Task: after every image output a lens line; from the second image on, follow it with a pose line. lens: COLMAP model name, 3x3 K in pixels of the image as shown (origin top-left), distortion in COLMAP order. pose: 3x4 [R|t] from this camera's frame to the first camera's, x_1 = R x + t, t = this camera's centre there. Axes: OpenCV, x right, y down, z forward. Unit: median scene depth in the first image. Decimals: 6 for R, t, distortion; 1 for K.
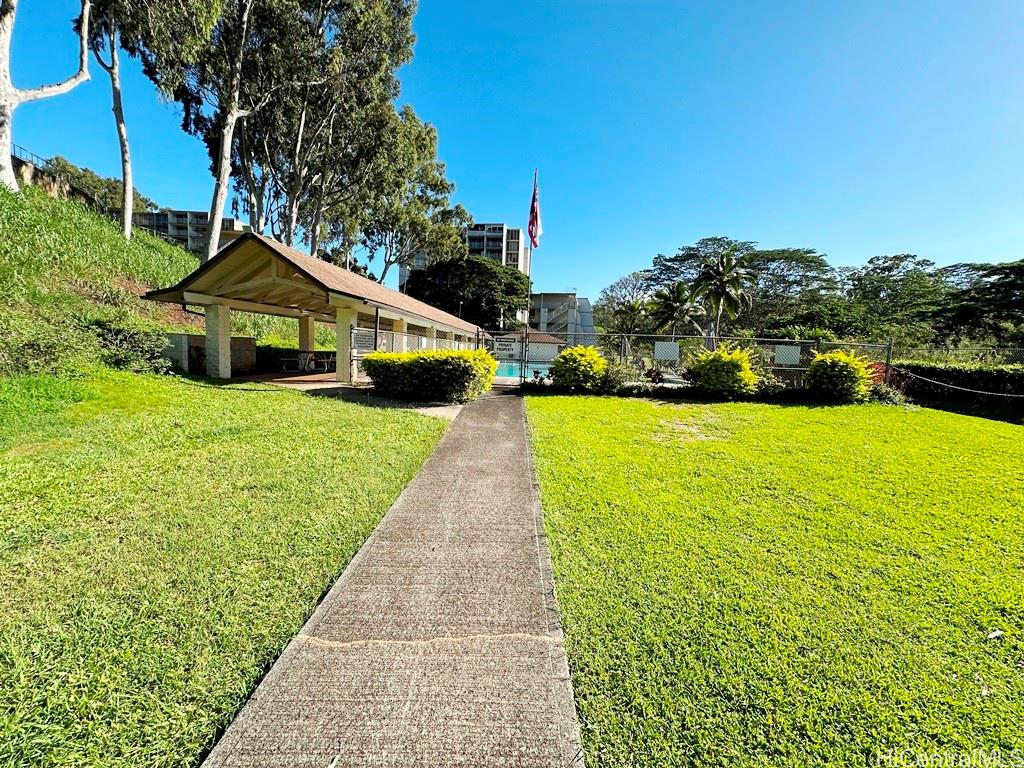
lens RADIAL K [[401.1, 0, 512.0], [0, 401.1, 384.0], [0, 0, 1]] dist [0.000758, -0.000315]
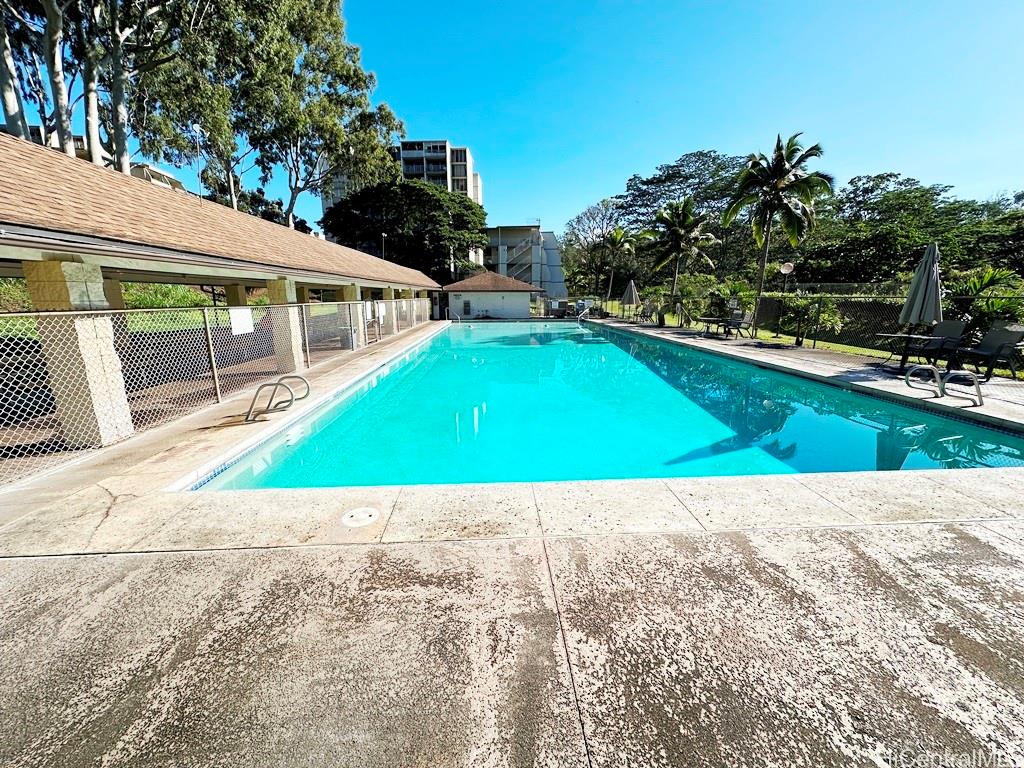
lens RADIAL K [[401.1, 0, 512.0], [0, 401.1, 384.0], [0, 0, 1]] dist [0.000758, -0.000315]
pose [[0.992917, -0.066349, 0.098553, -0.000836], [0.052300, 0.988930, 0.138859, -0.020620], [-0.106675, -0.132721, 0.985396, 0.144380]]
